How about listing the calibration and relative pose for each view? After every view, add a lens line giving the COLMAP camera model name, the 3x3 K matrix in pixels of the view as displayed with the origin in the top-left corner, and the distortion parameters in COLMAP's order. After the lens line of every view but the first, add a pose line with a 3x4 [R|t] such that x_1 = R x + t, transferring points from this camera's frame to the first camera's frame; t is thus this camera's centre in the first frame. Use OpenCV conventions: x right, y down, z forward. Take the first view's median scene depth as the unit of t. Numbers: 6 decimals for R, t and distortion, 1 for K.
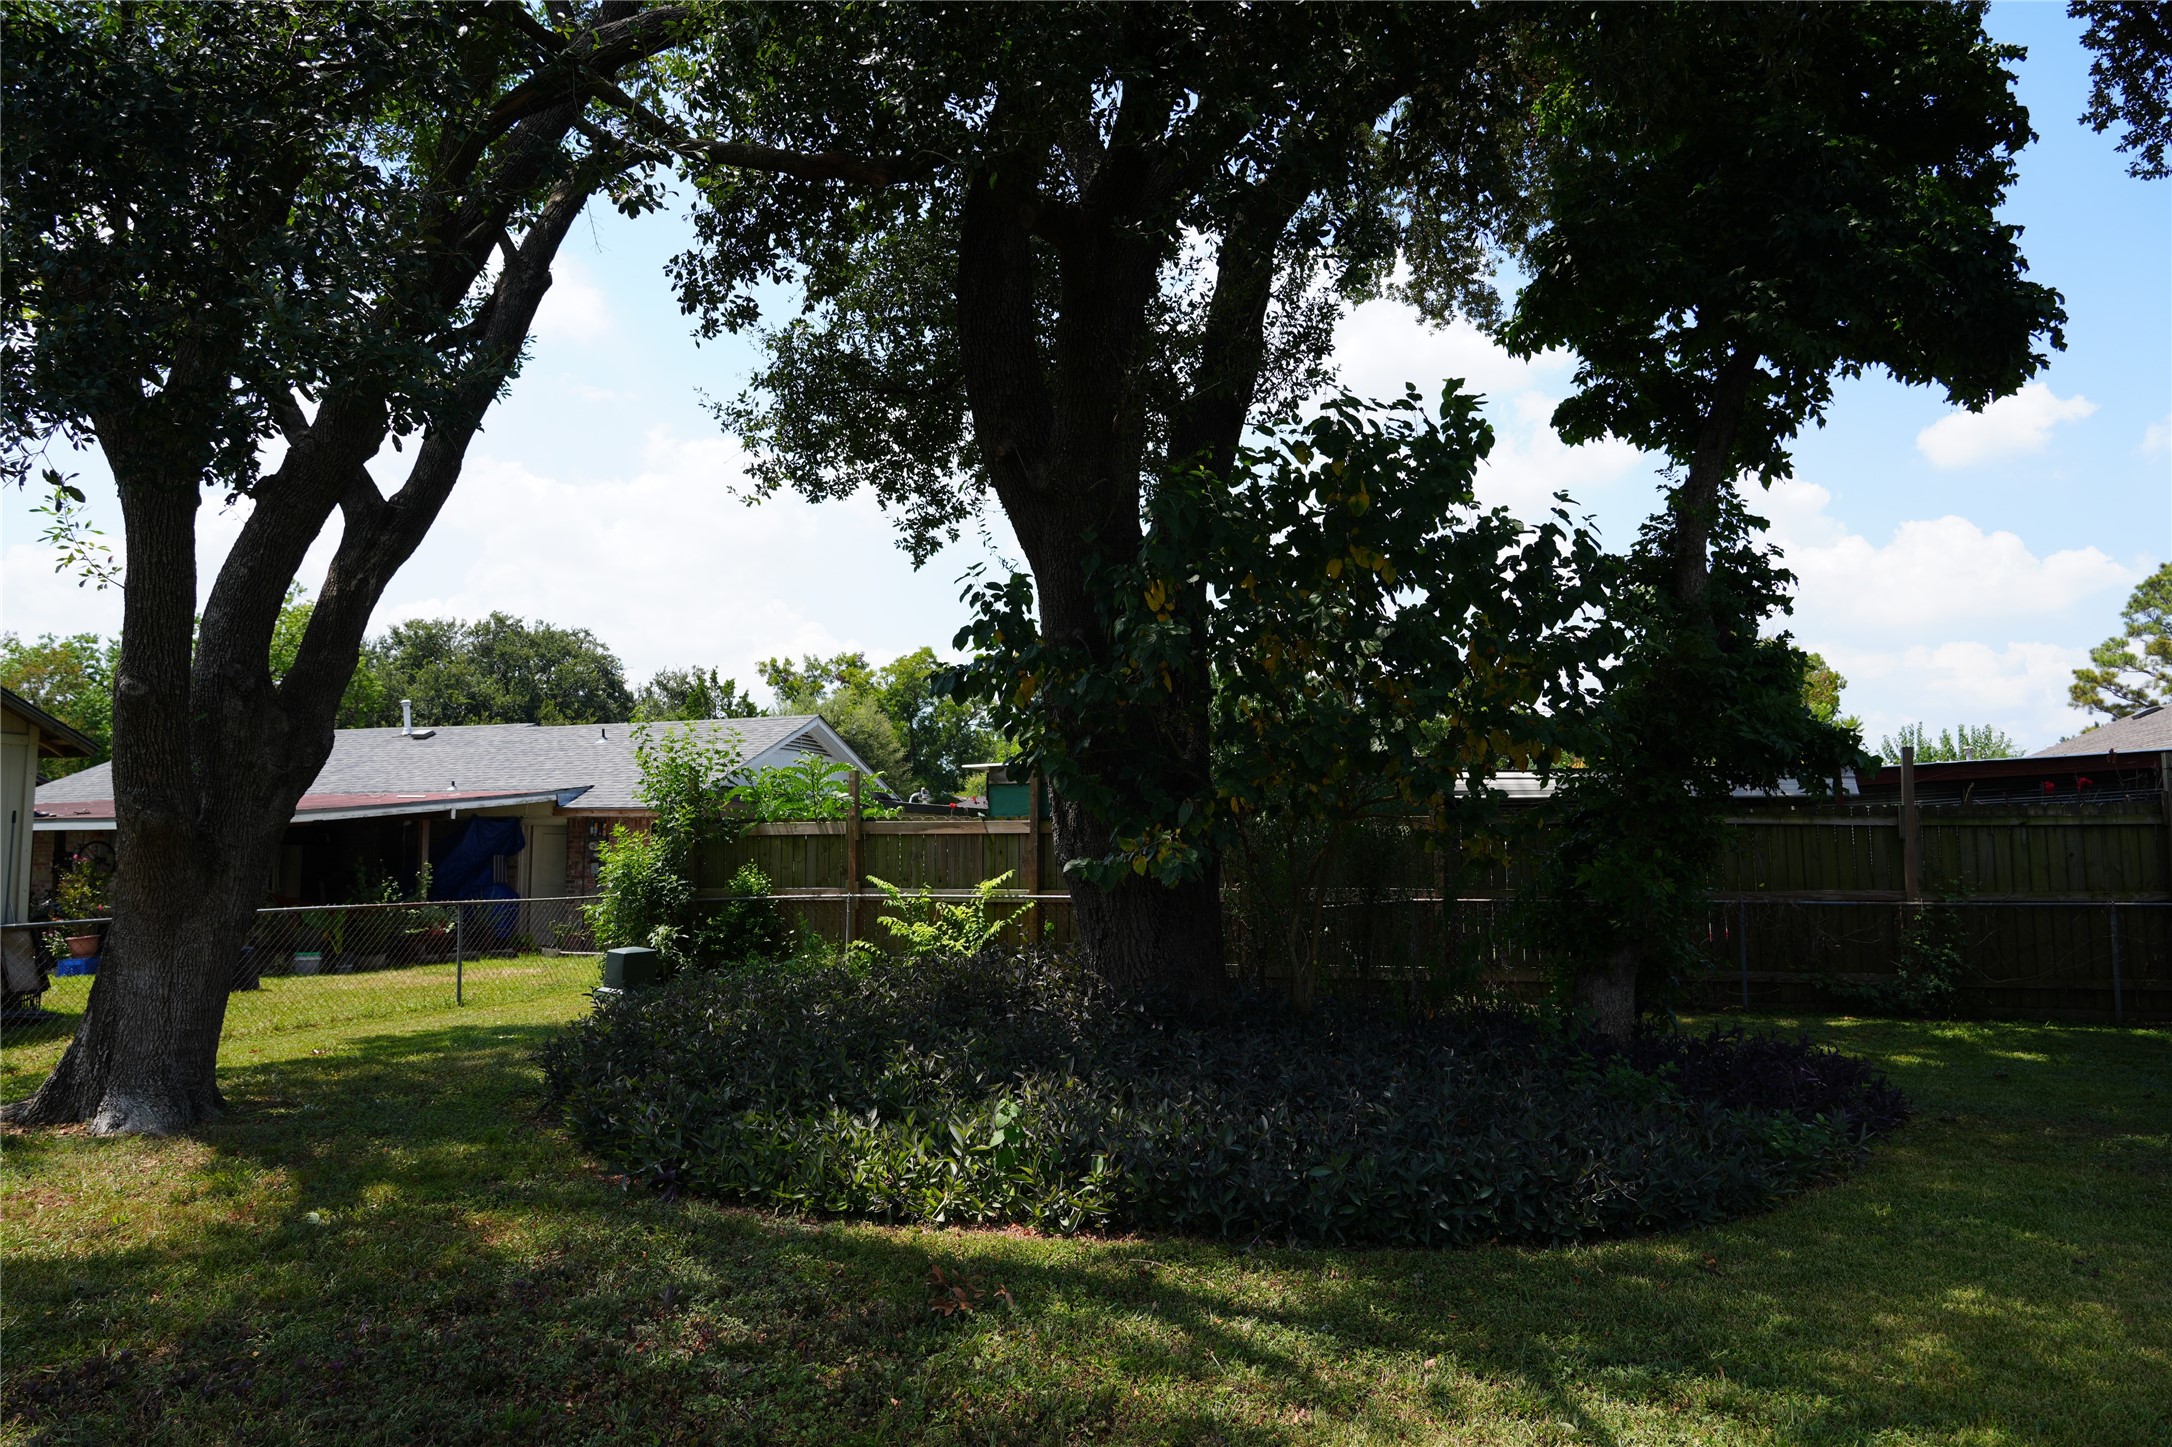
lens RADIAL K [[1486.9, 0, 1083.8], [0, 1486.9, 715.4], [0, 0, 1]] dist [-0.000765, 0.000844]
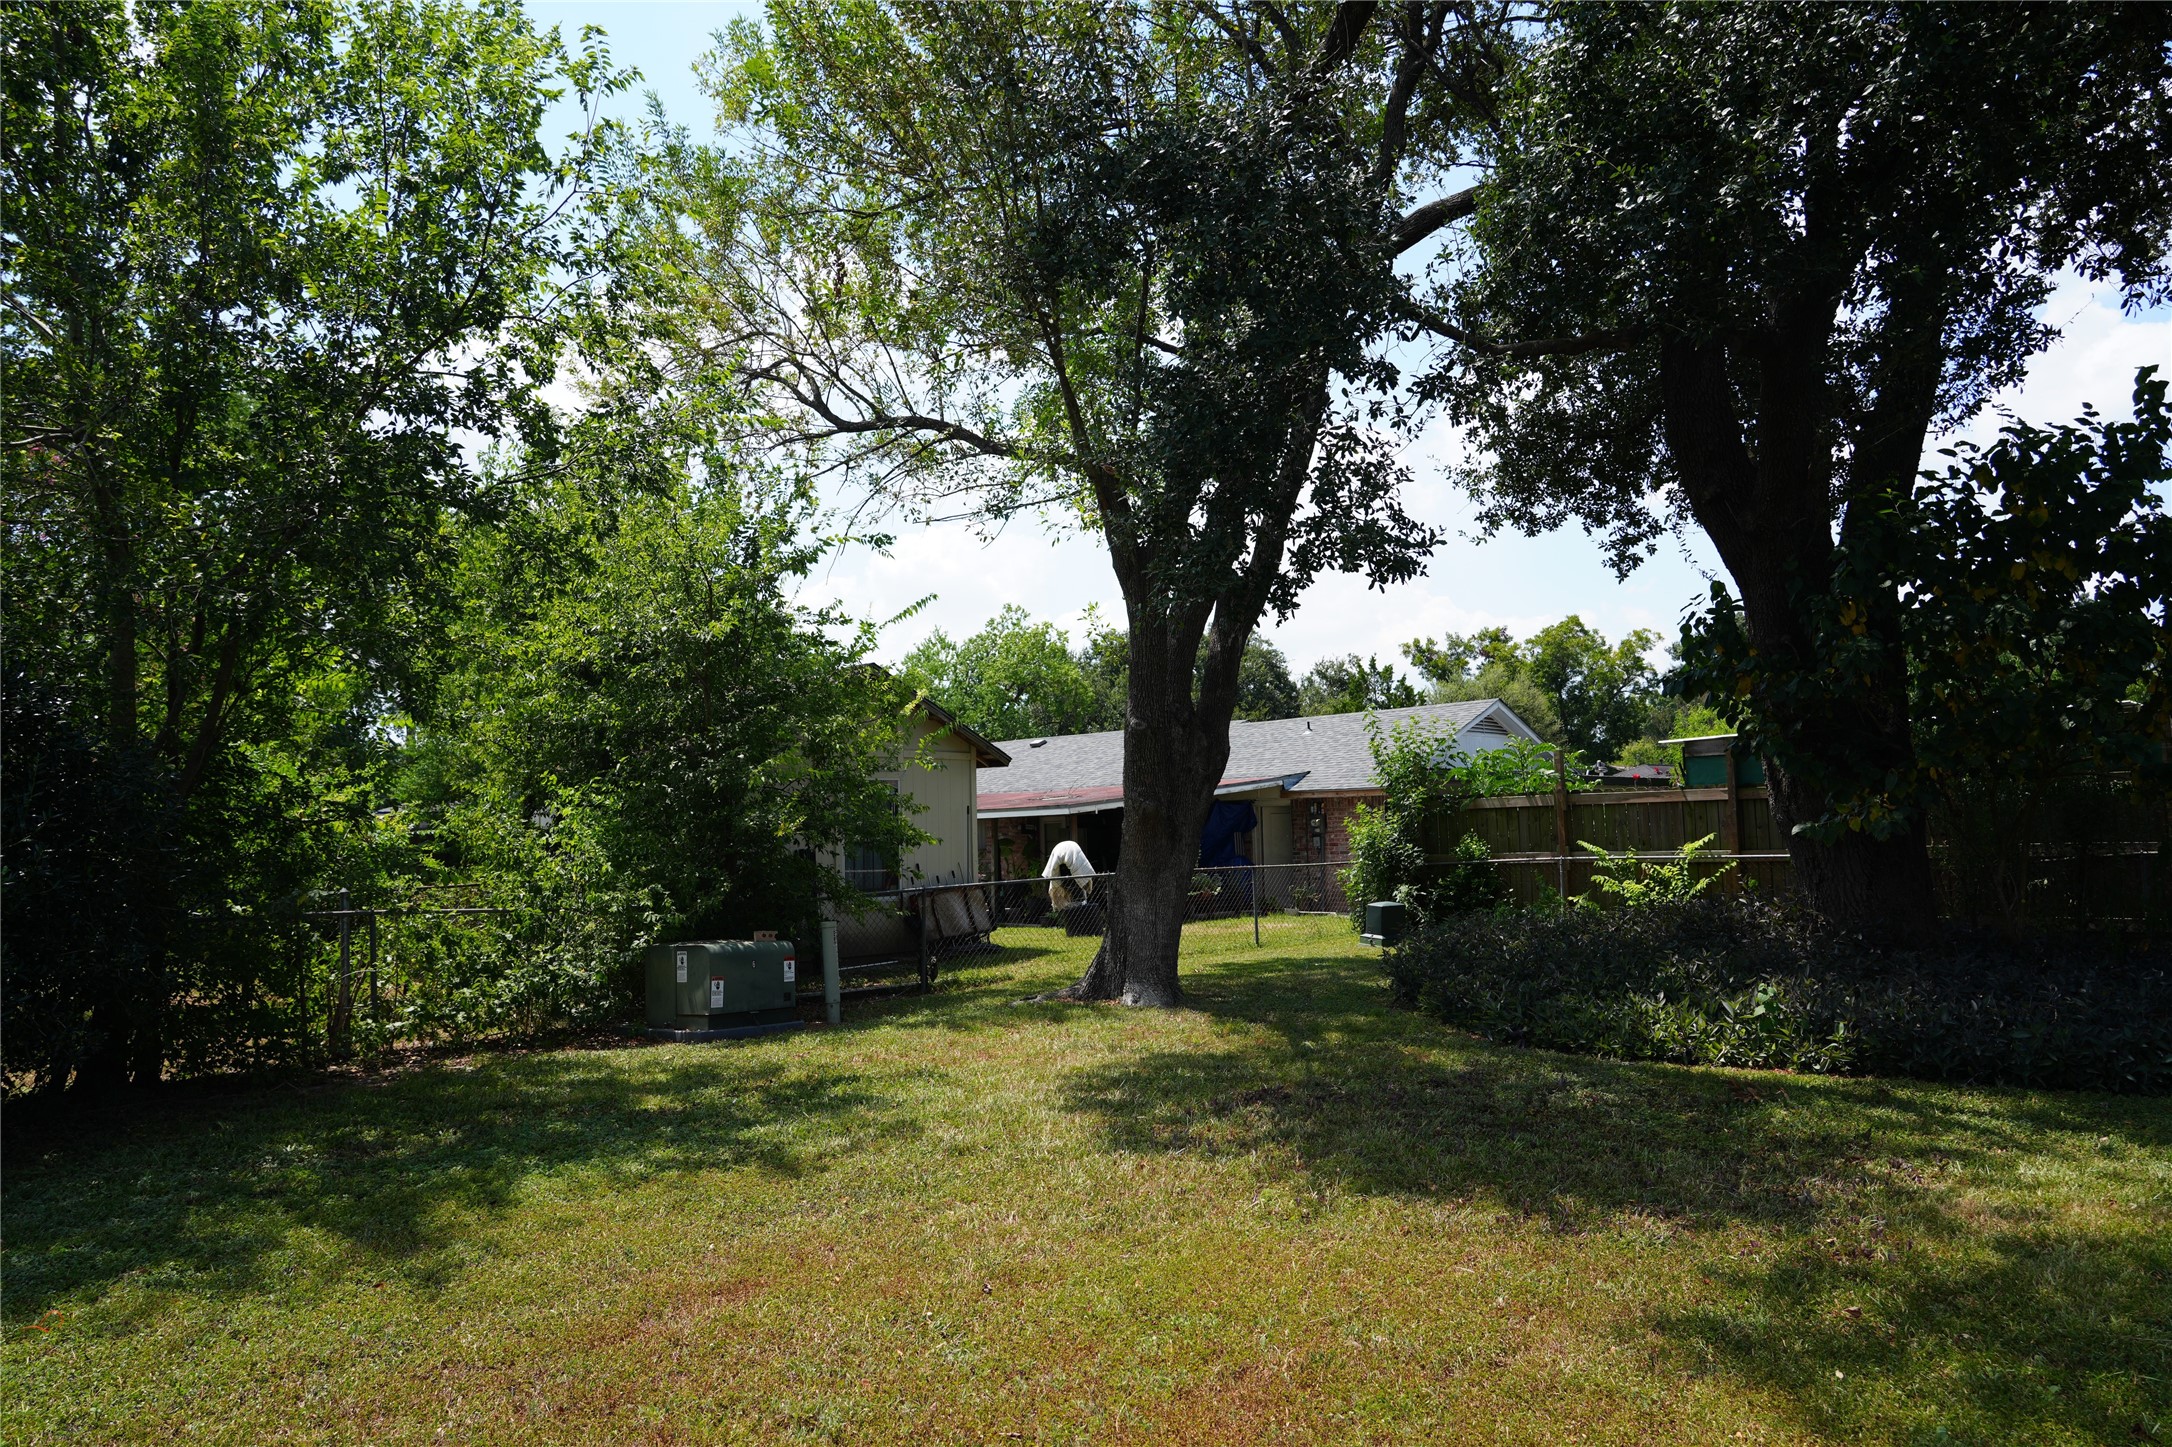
lens RADIAL K [[1486.9, 0, 1083.8], [0, 1486.9, 715.4], [0, 0, 1]] dist [-0.000765, 0.000844]
pose [[0.911650, -0.054374, -0.407355, -0.024600], [0.060754, 0.998149, 0.002734, -0.020267], [0.406452, -0.027241, 0.913266, -0.265491]]
